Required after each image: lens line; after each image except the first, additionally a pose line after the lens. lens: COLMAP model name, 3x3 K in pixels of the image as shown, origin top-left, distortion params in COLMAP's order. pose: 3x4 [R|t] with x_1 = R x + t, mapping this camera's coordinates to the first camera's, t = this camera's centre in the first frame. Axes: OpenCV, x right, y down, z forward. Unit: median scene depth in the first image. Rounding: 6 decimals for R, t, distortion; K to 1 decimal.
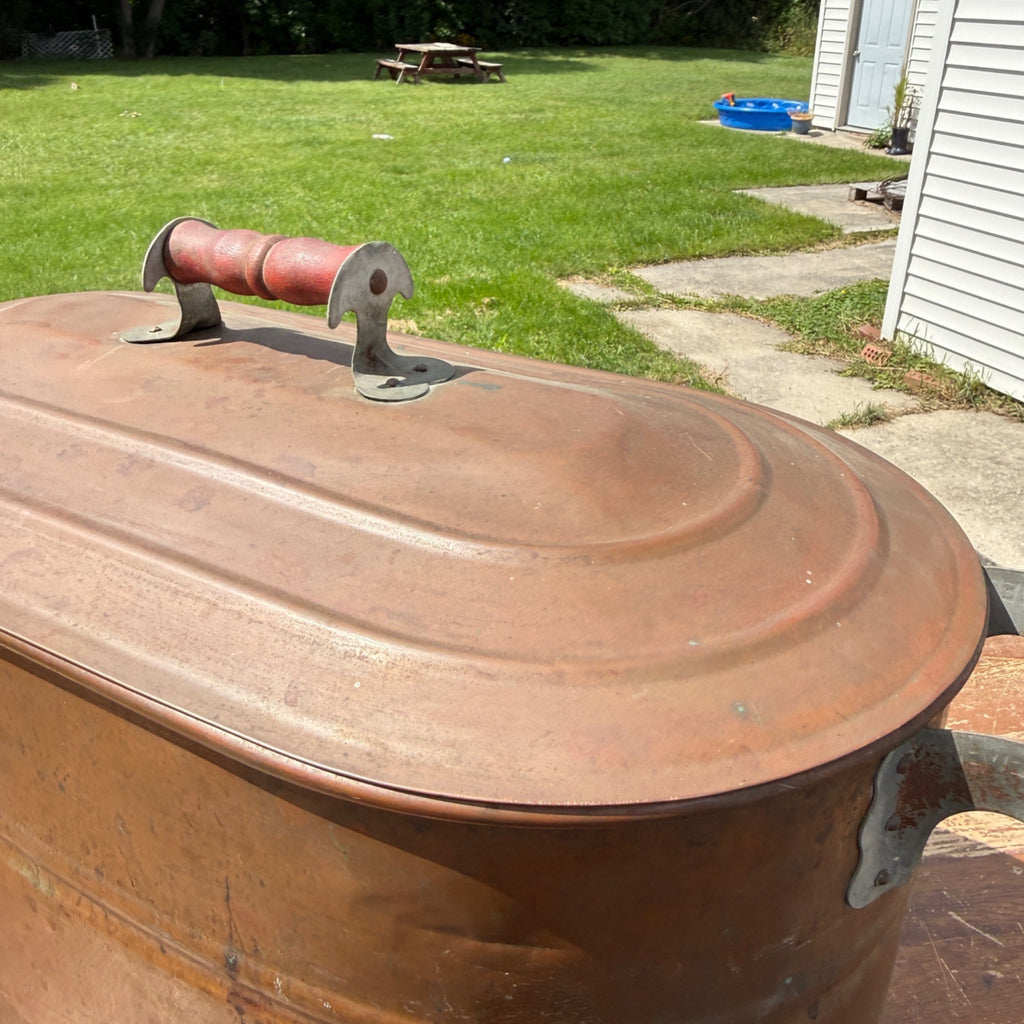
lens RADIAL K [[994.0, 0, 510.0], [0, 994.0, 435.2], [0, 0, 1]] dist [-0.000207, 0.000000]
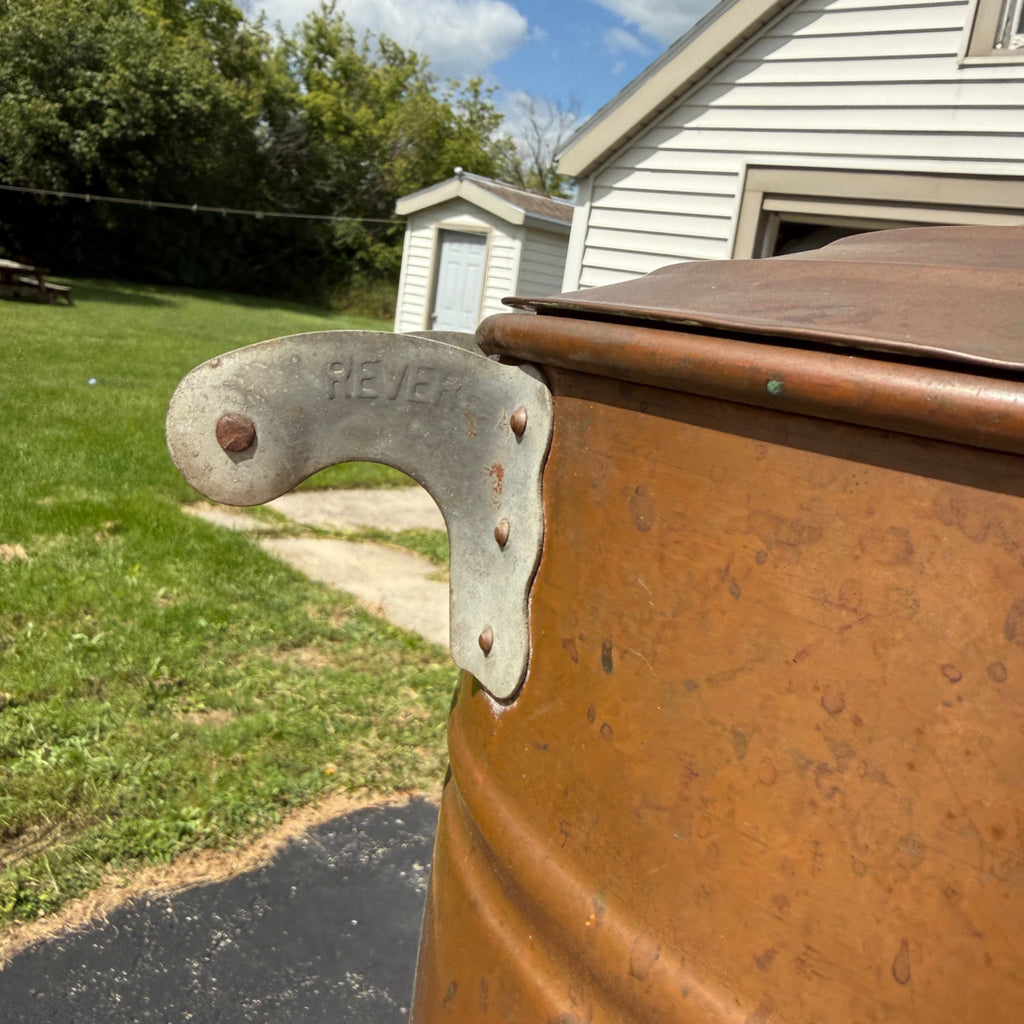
lens RADIAL K [[994.0, 0, 511.8], [0, 994.0, 445.7], [0, 0, 1]] dist [-0.000207, 0.000000]
pose [[0.903456, 0.052629, 0.425438, -0.060490], [0.047116, 0.974232, -0.220573, 0.004633], [-0.426084, 0.219323, 0.877696, 0.052492]]
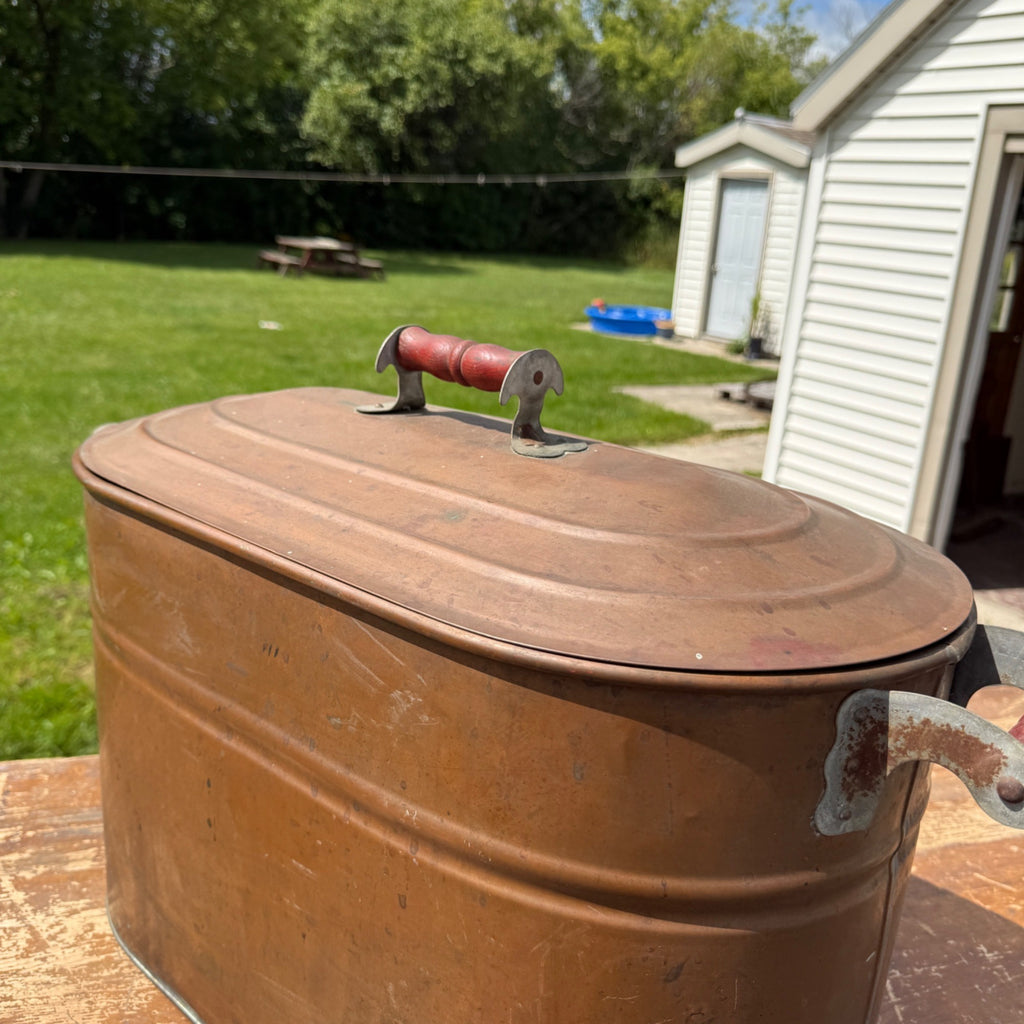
lens RADIAL K [[994.0, 0, 509.2], [0, 994.0, 532.2], [0, 0, 1]] dist [-0.000207, 0.000000]
pose [[0.990758, 0.013307, 0.134989, -0.032554], [0.000076, 0.995122, -0.098651, 0.017034], [-0.135644, 0.097749, 0.985924, -0.027147]]
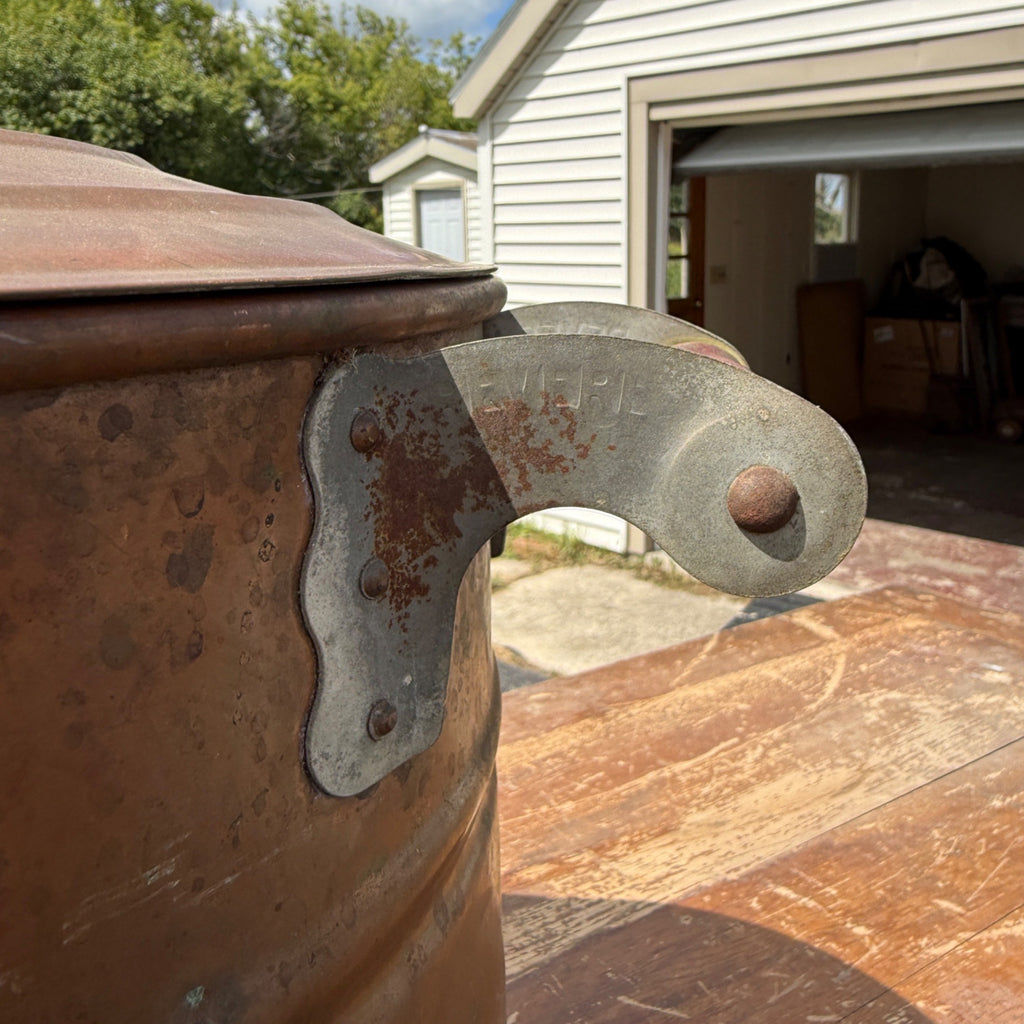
lens RADIAL K [[994.0, 0, 515.3], [0, 994.0, 412.8], [0, 0, 1]] dist [-0.000207, 0.000000]
pose [[0.919692, -0.091948, 0.381723, 0.011789], [0.183246, 0.960336, -0.210178, 0.018796], [-0.347257, 0.263249, 0.900063, 0.022324]]
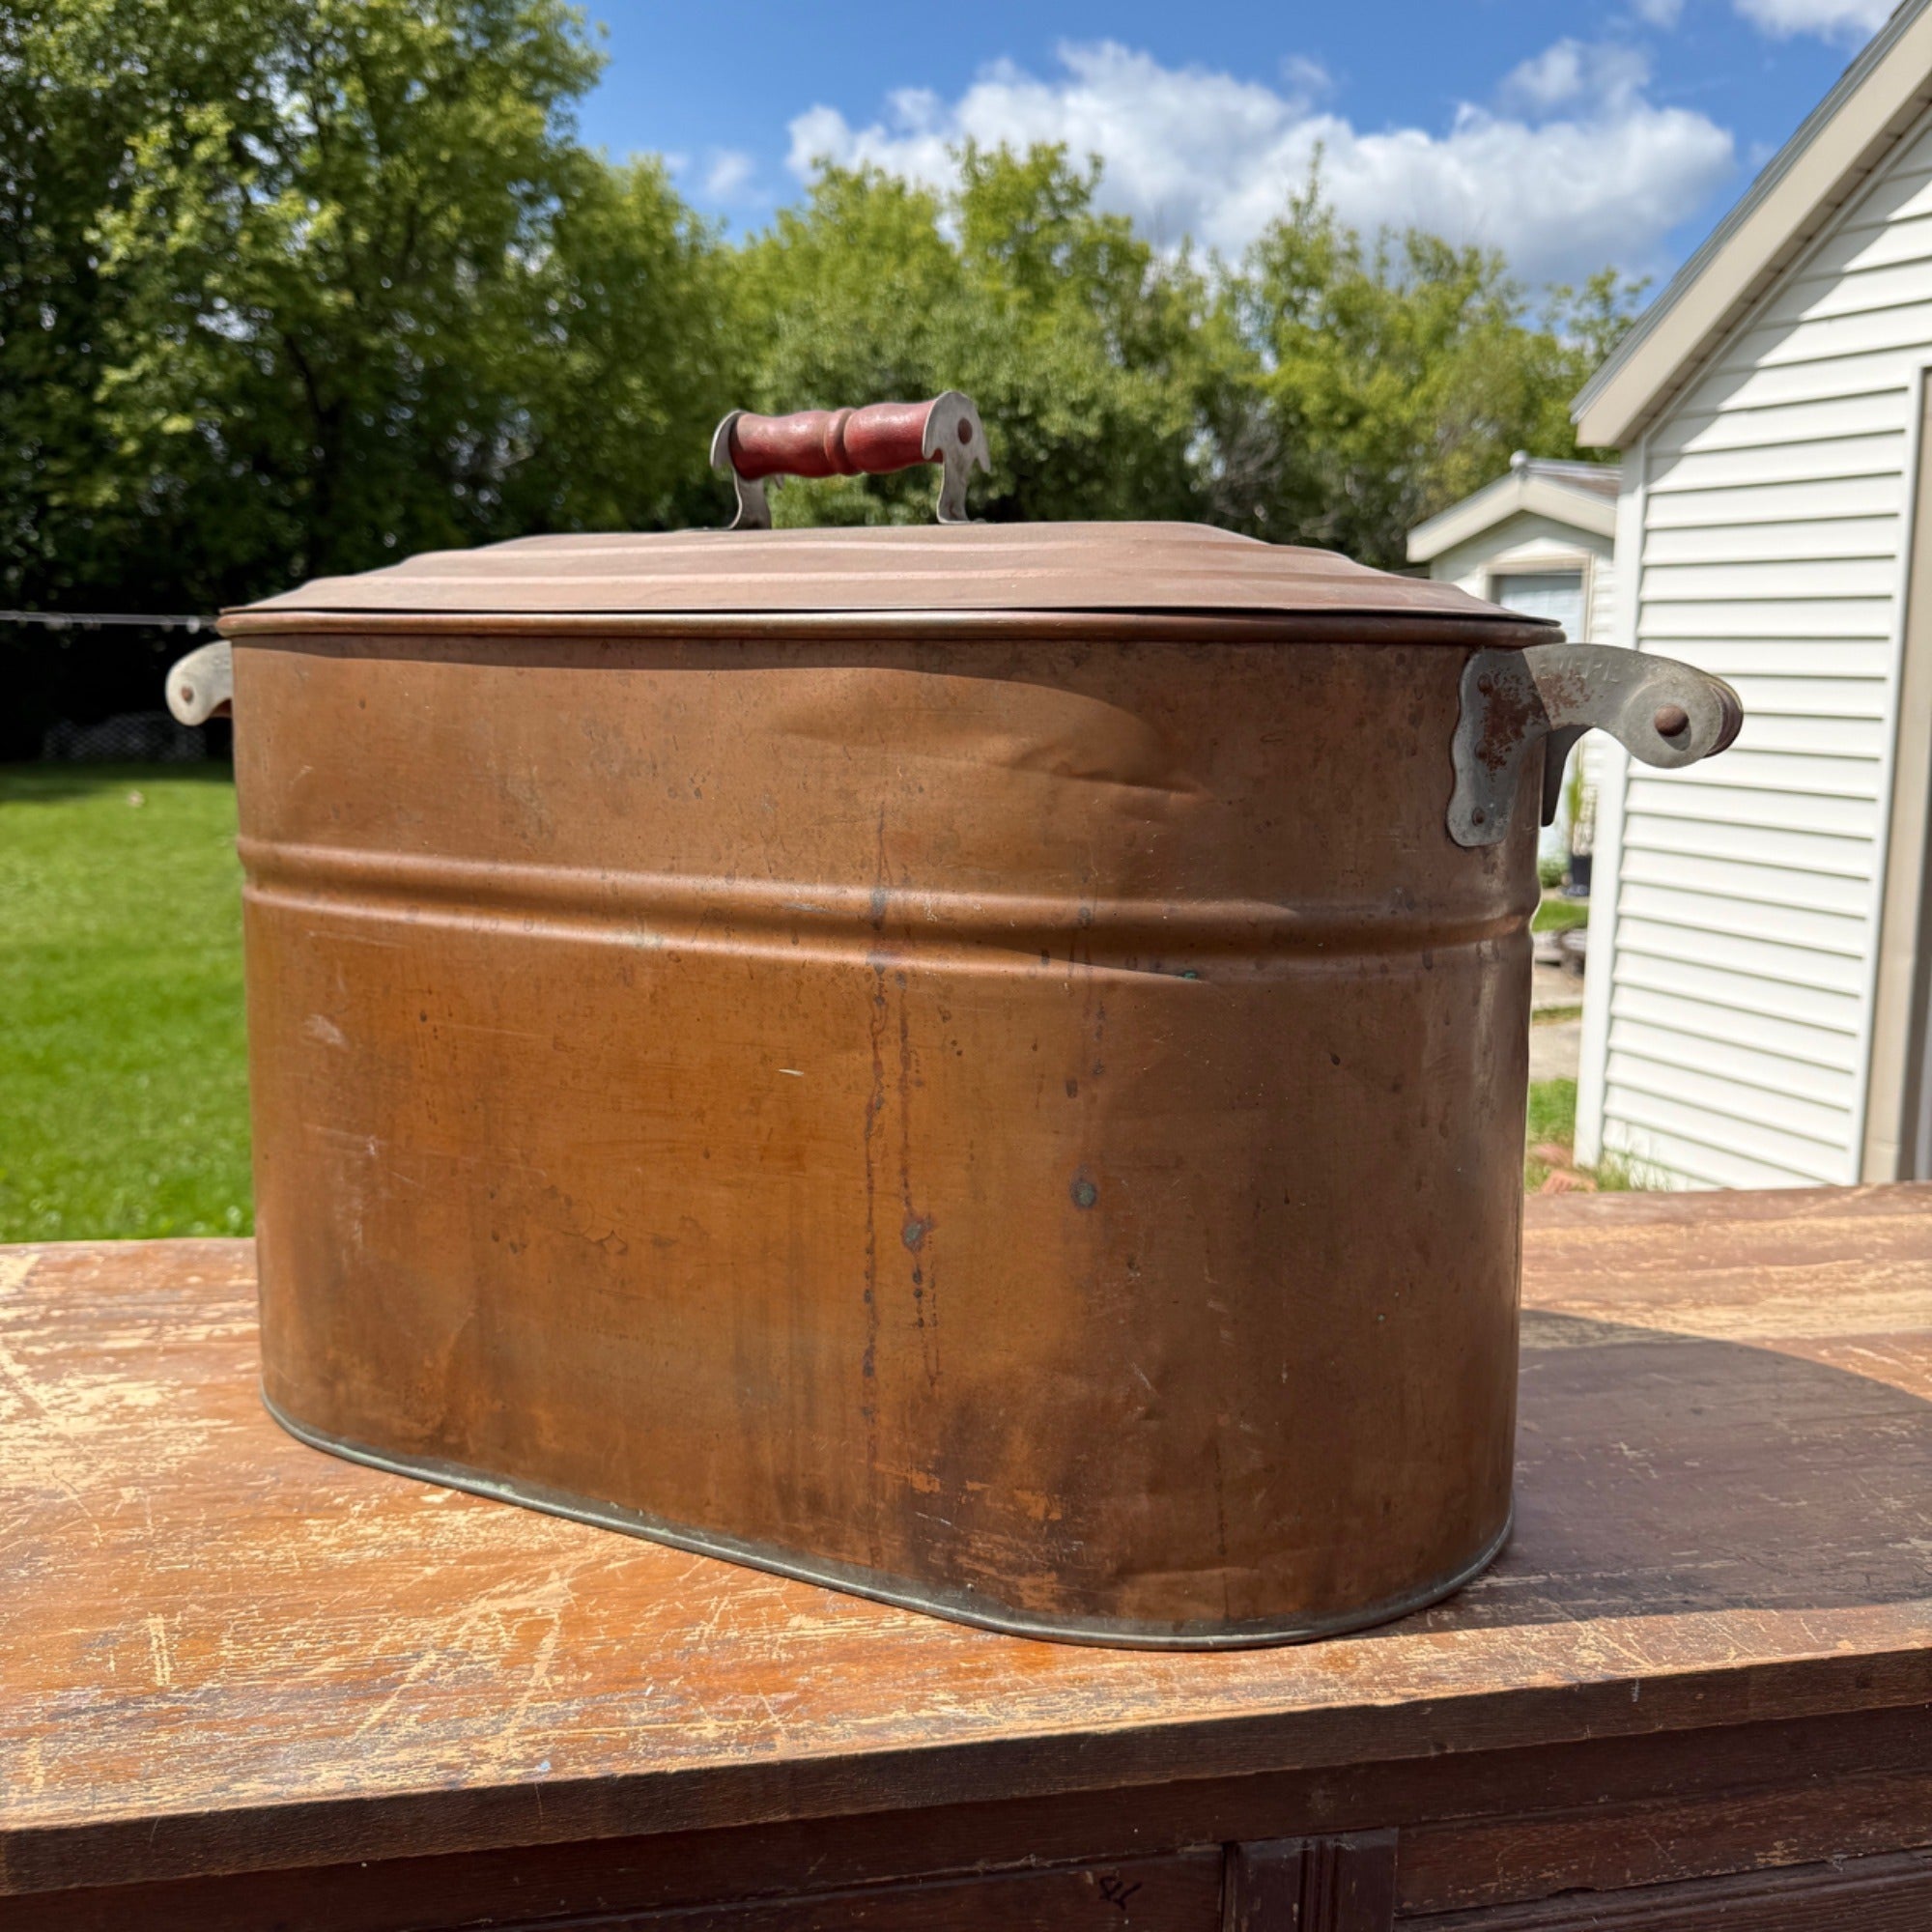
lens RADIAL K [[1875.5, 0, 961.3], [0, 1875.5, 960.3], [0, 0, 1]] dist [-0.000207, 0.000000]
pose [[0.999383, -0.006451, 0.034519, -0.011824], [0.015291, 0.964843, -0.262383, 0.050749], [-0.031613, 0.262749, 0.964346, -0.041099]]
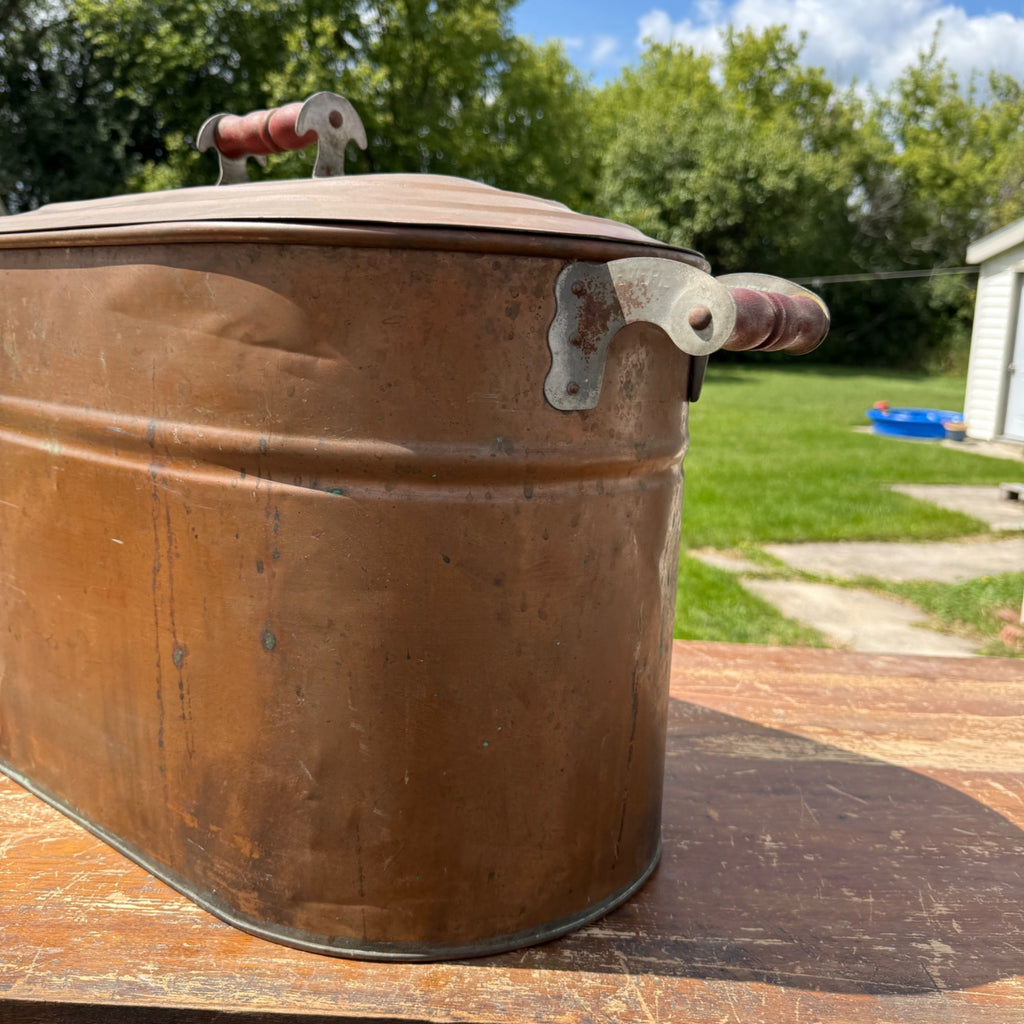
lens RADIAL K [[994.0, 0, 505.8], [0, 994.0, 516.0], [0, 0, 1]] dist [-0.000207, 0.000000]
pose [[0.985411, 0.056325, -0.160598, 0.023552], [-0.090512, 0.972572, -0.214268, 0.042963], [0.144125, 0.225678, 0.963482, -0.017174]]
